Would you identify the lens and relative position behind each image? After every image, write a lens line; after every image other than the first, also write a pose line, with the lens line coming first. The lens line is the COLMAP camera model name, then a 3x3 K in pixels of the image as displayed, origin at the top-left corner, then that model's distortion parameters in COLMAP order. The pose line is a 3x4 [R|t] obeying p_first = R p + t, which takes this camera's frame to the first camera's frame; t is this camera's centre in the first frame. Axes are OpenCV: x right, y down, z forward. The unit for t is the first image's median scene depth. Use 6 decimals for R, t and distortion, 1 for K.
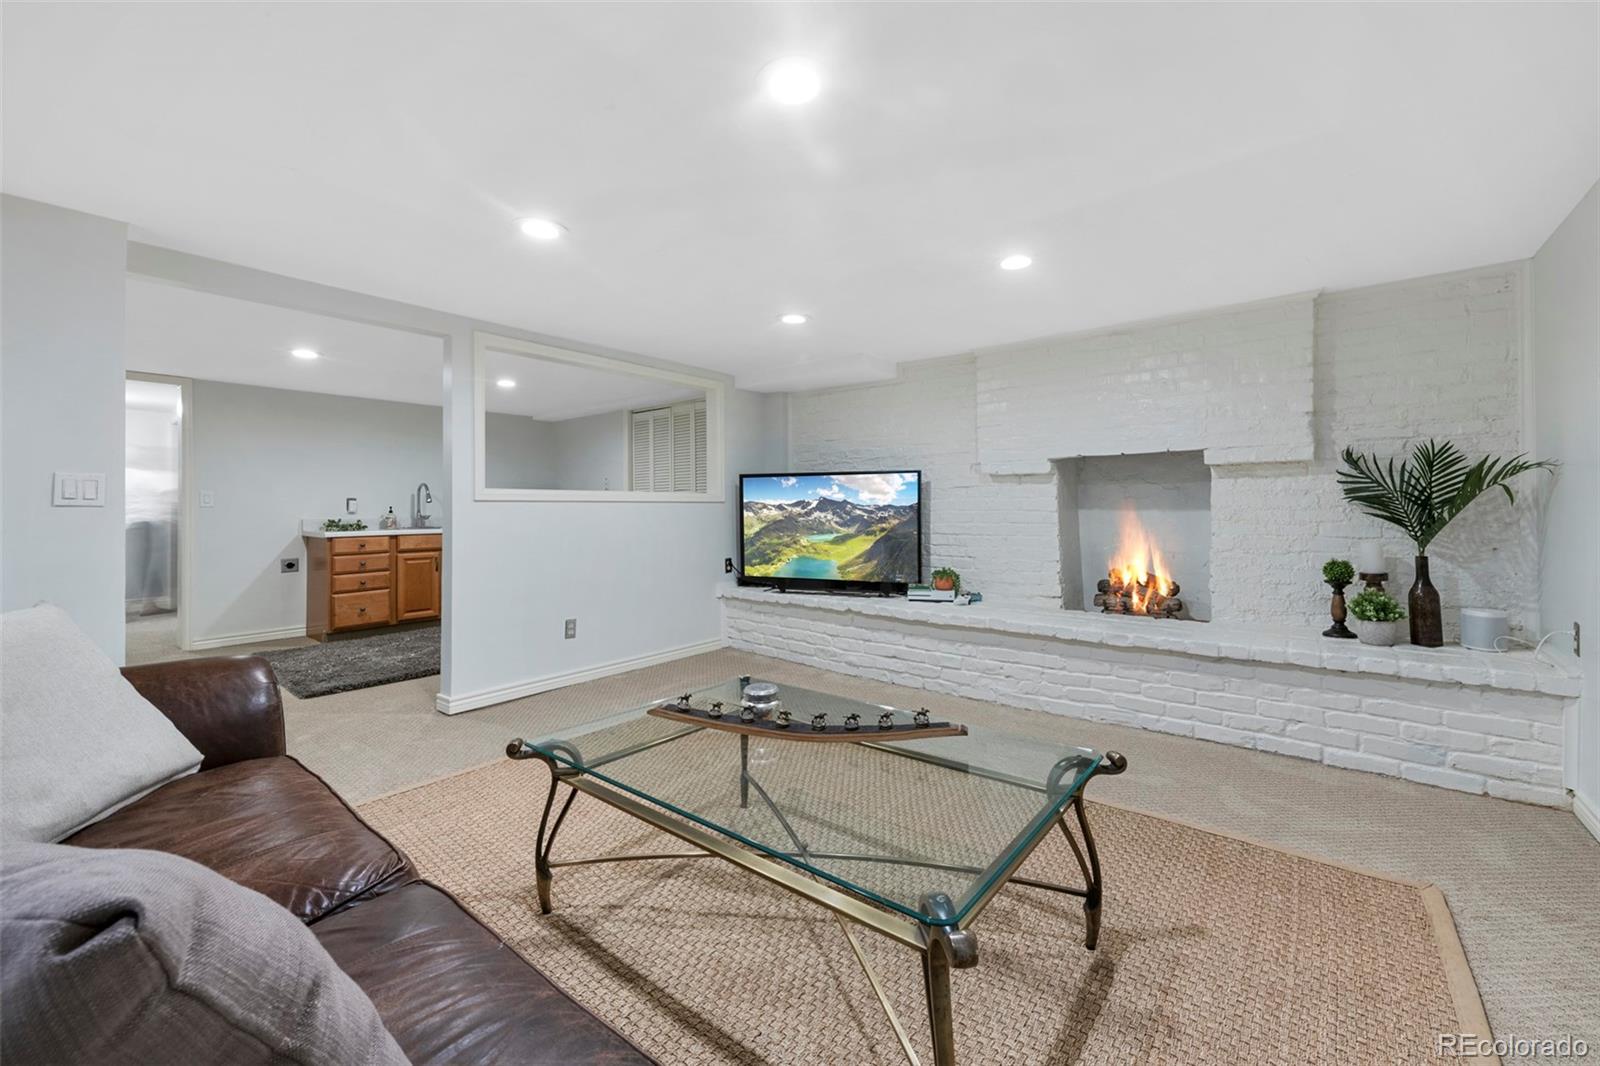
lens RADIAL K [[636.0, 0, 790.5], [0, 636.0, 500.0], [0, 0, 1]] dist [0.021422, -0.000402]
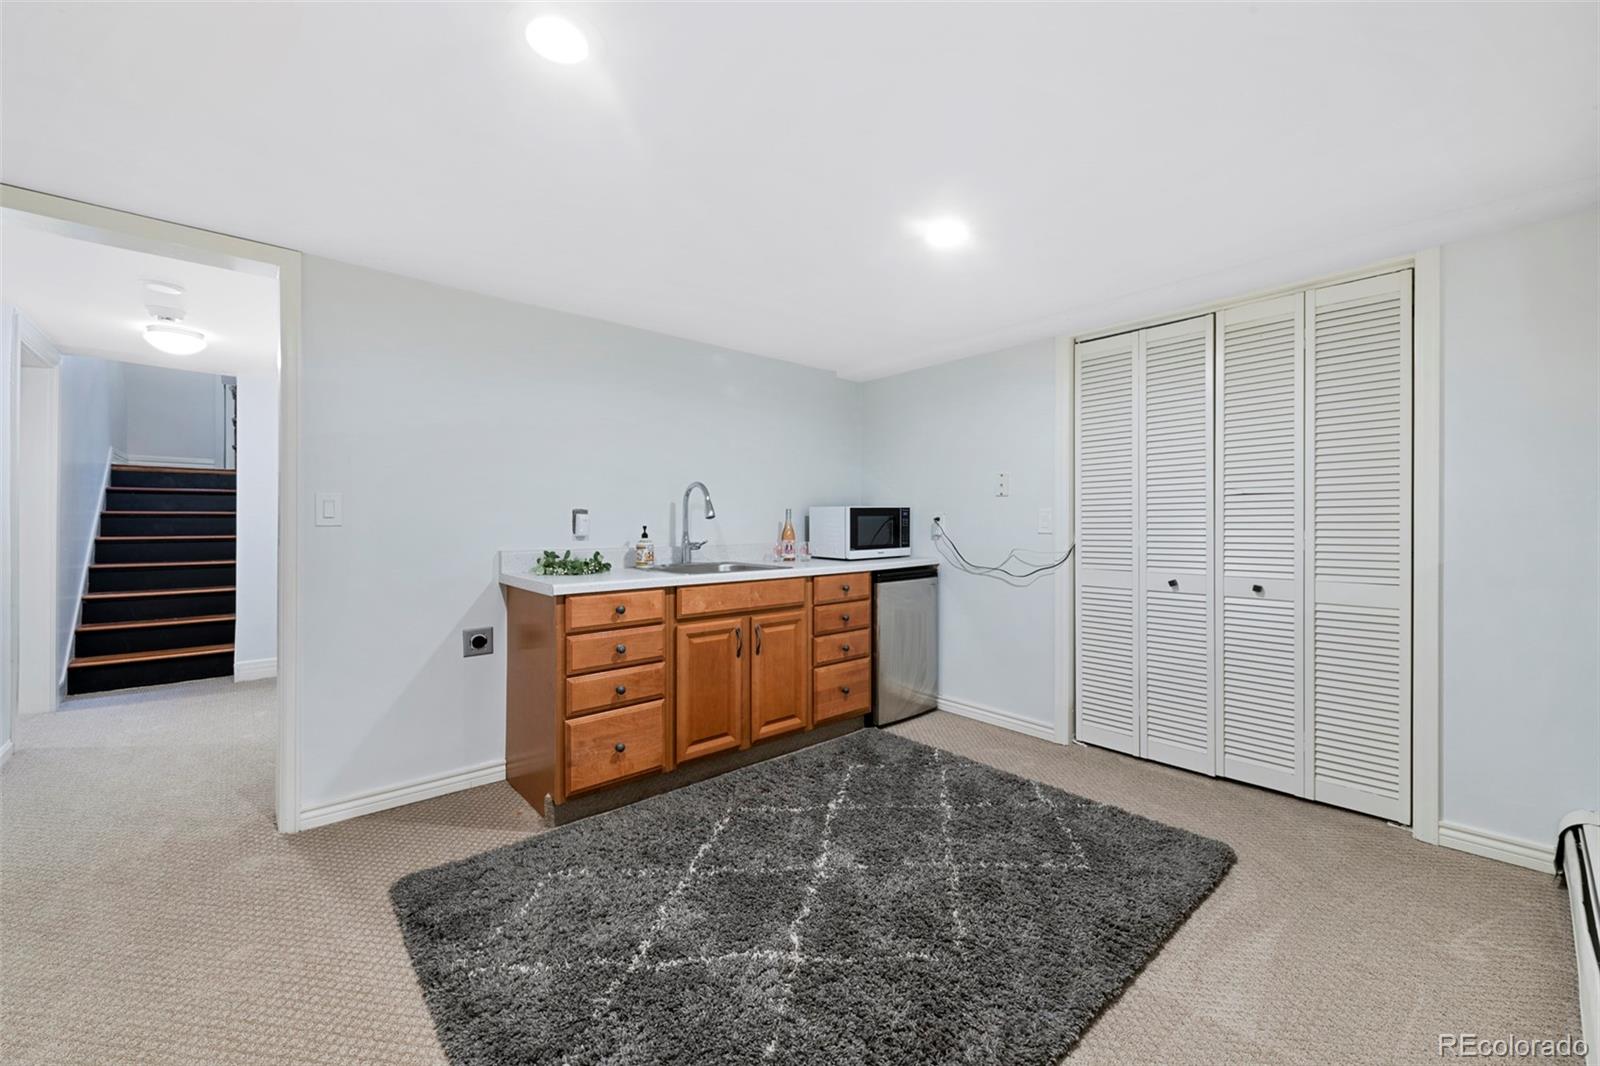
lens RADIAL K [[636.0, 0, 793.0], [0, 636.0, 522.9], [0, 0, 1]] dist [0.021422, -0.000402]
pose [[0.986035, 0.004809, -0.166467, -0.451557], [-0.003901, 0.999976, 0.005786, 0.004477], [0.166491, -0.005056, 0.986030, 0.548360]]
